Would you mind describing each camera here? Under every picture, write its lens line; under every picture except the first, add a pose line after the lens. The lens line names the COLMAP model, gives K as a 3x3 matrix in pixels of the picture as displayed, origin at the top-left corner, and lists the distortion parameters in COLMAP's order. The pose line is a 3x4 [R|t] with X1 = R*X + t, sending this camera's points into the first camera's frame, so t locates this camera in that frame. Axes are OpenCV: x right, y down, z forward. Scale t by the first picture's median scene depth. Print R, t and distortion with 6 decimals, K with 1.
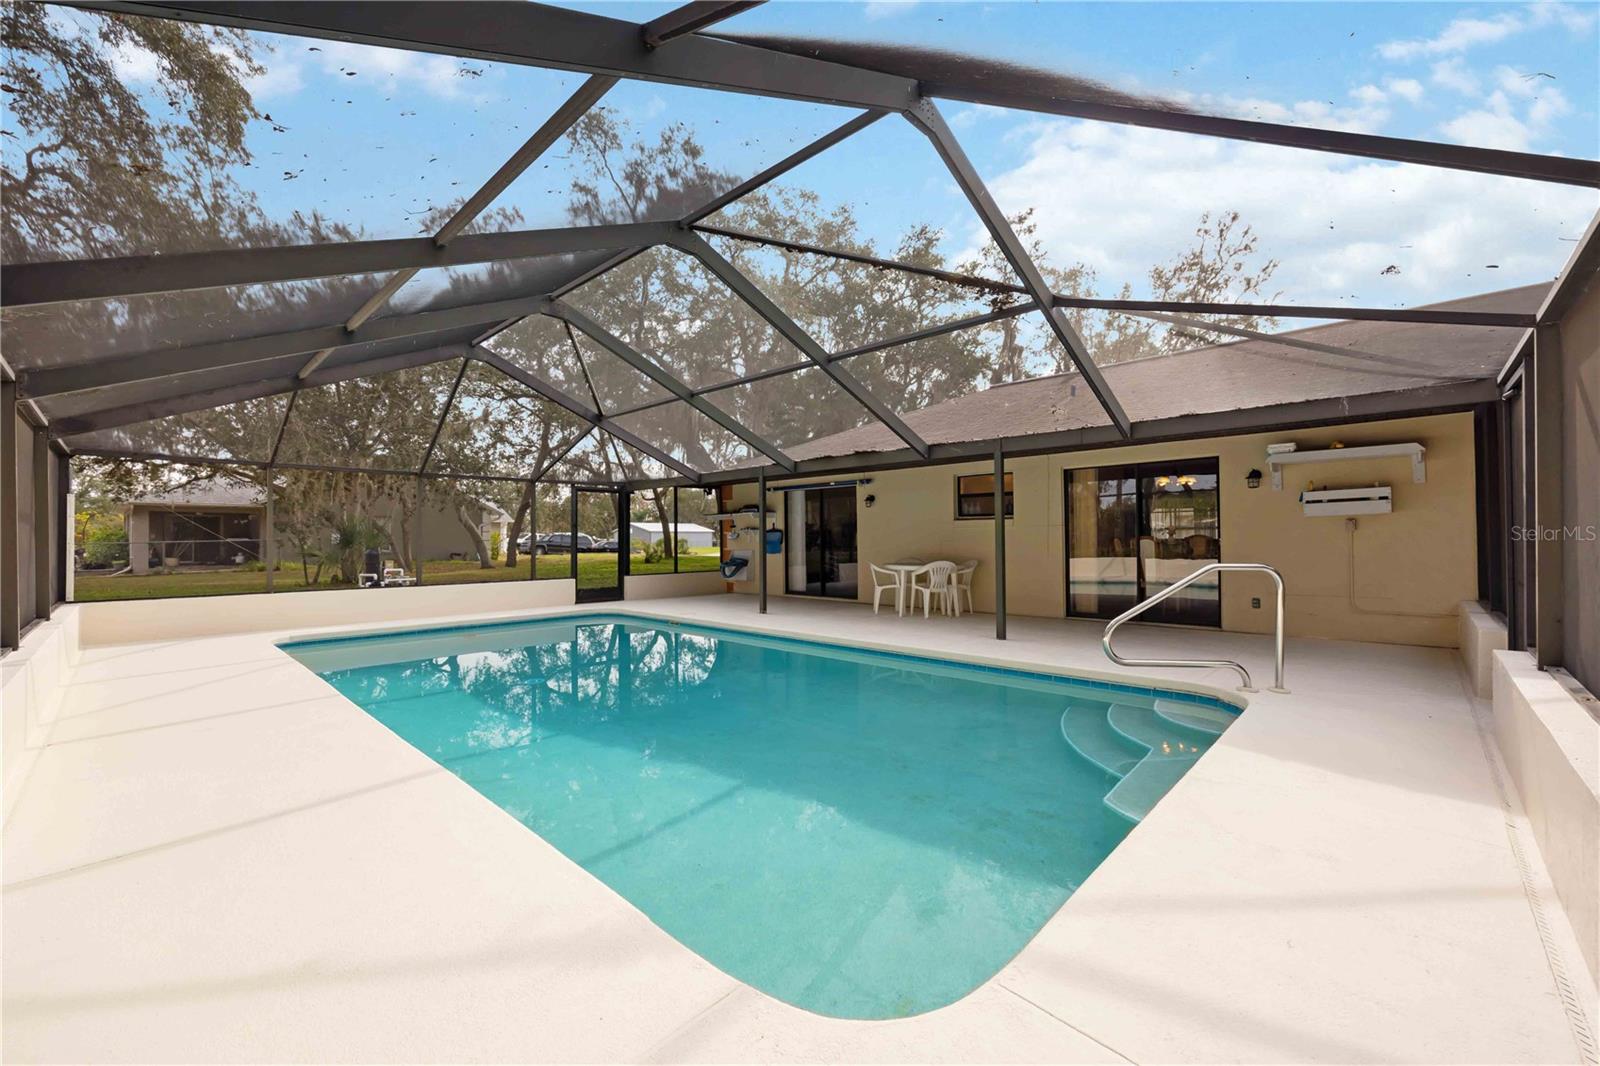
lens RADIAL K [[639.9, 0, 794.9], [0, 639.9, 531.4], [0, 0, 1]] dist [-0.003070, -0.000804]
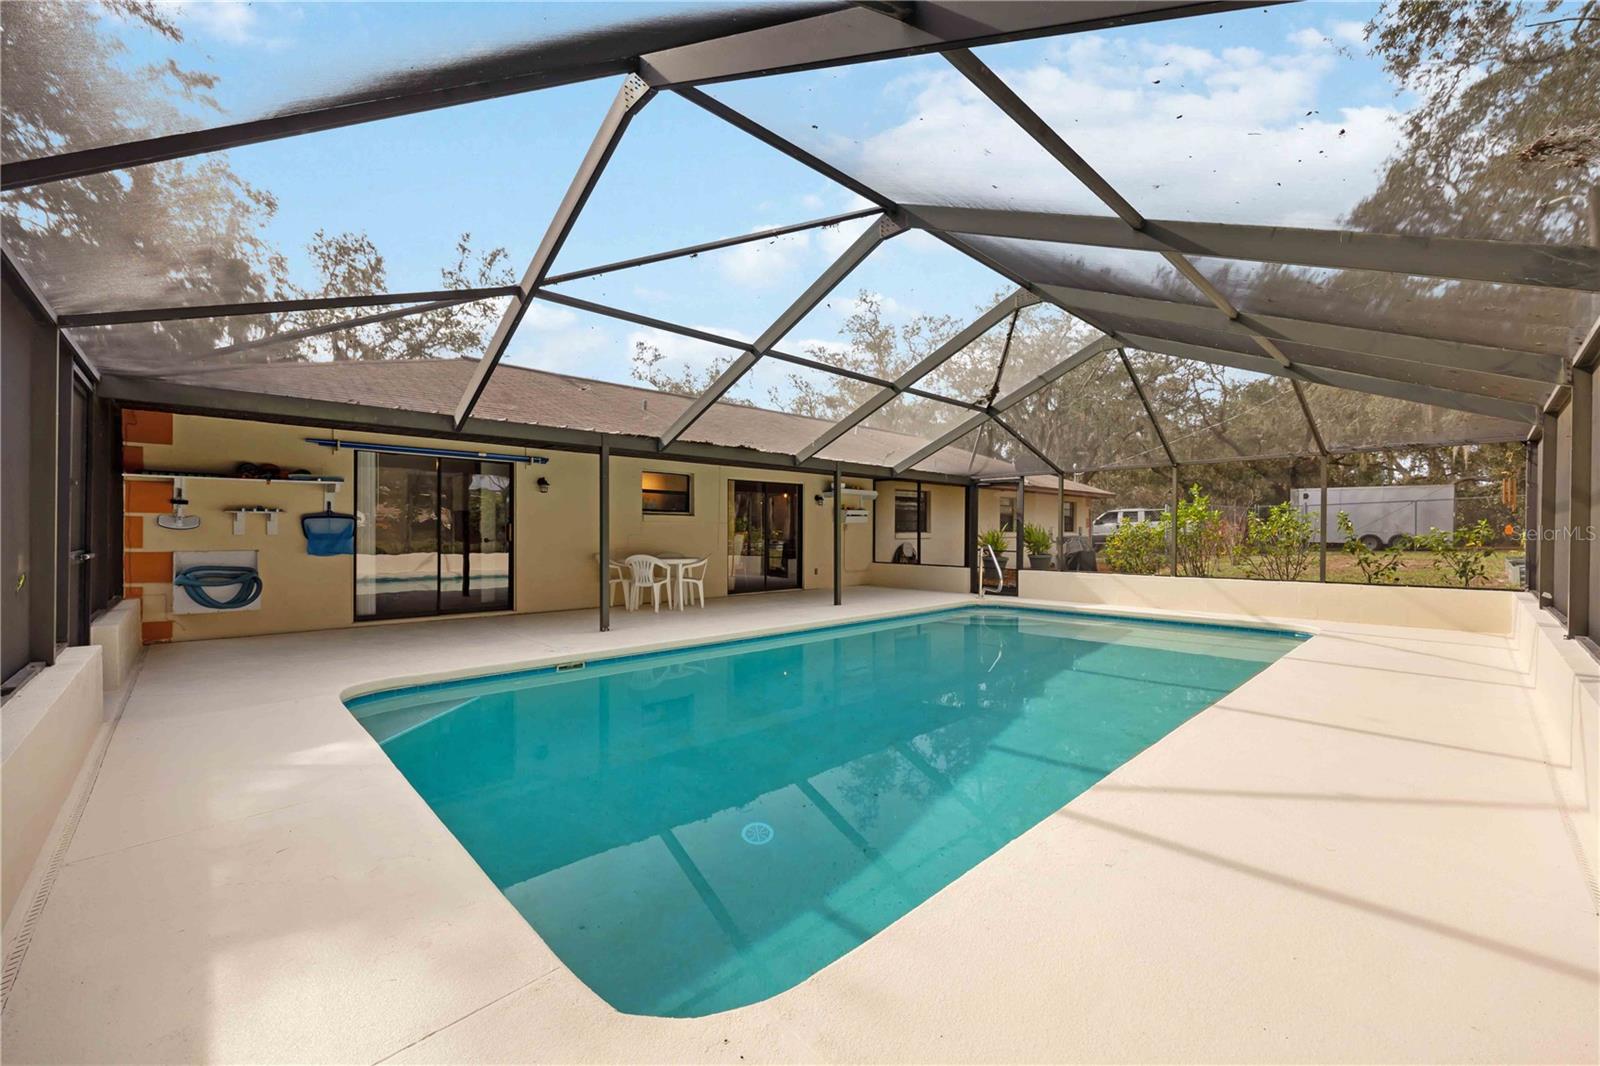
lens RADIAL K [[639.9, 0, 795.2], [0, 639.9, 537.8], [0, 0, 1]] dist [-0.003070, -0.000804]
pose [[0.027496, -0.001608, 0.999621, -0.693139], [-0.014814, 0.999888, 0.002016, 0.012865], [-0.999512, -0.014864, 0.027469, 0.670687]]
